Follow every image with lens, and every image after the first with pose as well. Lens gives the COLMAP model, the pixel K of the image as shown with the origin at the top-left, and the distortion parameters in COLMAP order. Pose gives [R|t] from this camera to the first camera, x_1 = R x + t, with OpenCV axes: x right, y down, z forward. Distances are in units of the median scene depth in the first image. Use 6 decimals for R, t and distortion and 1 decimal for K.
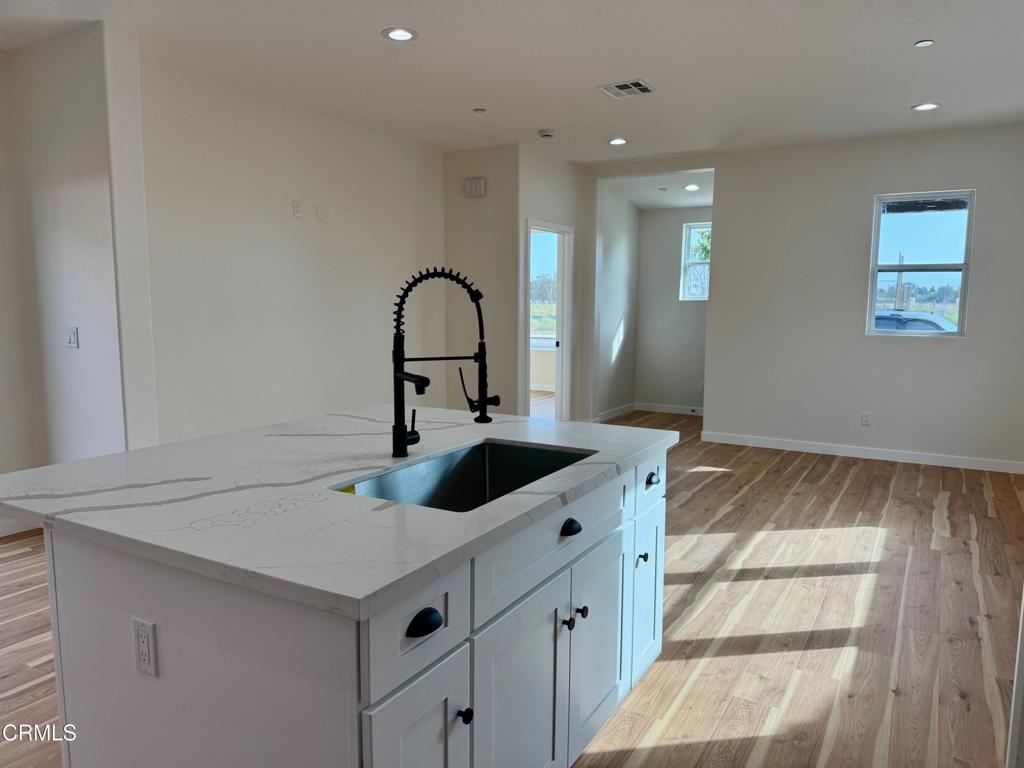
lens RADIAL K [[723.9, 0, 512.0], [0, 723.9, 384.0], [0, 0, 1]] dist [0.003135, 0.000968]
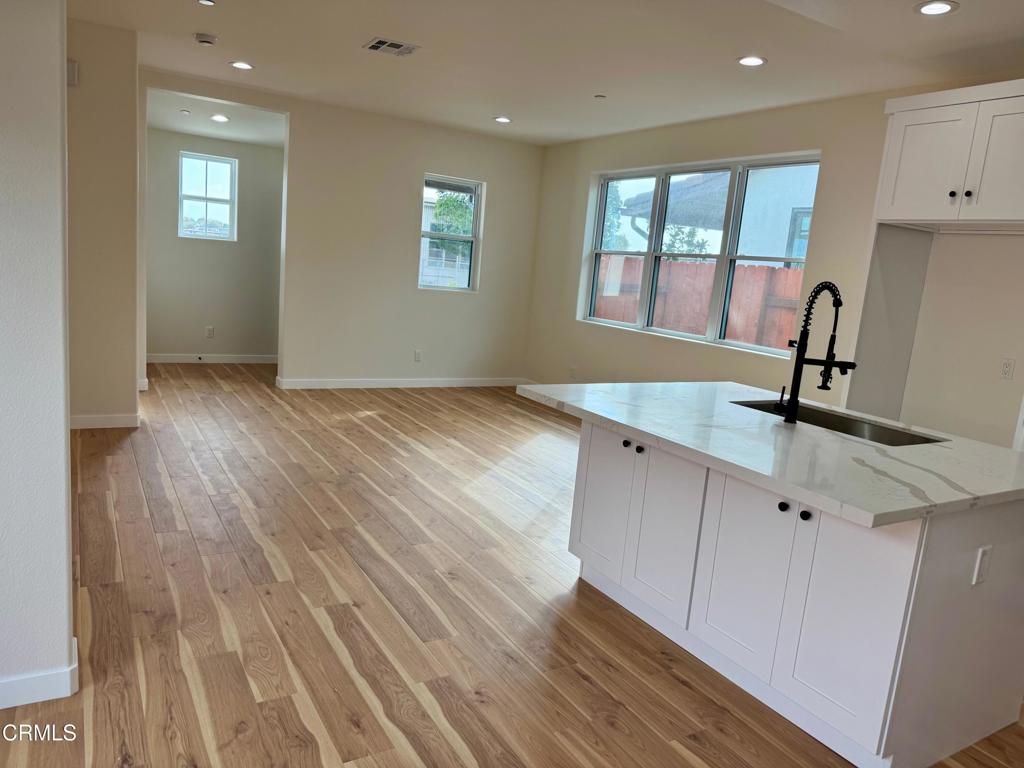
lens RADIAL K [[723.9, 0, 512.0], [0, 723.9, 384.0], [0, 0, 1]] dist [0.003135, 0.000968]
pose [[0.476309, -0.107868, 0.872637, -0.680844], [0.014808, 0.993290, 0.114699, -0.056648], [-0.879153, -0.041710, 0.474710, 0.354864]]
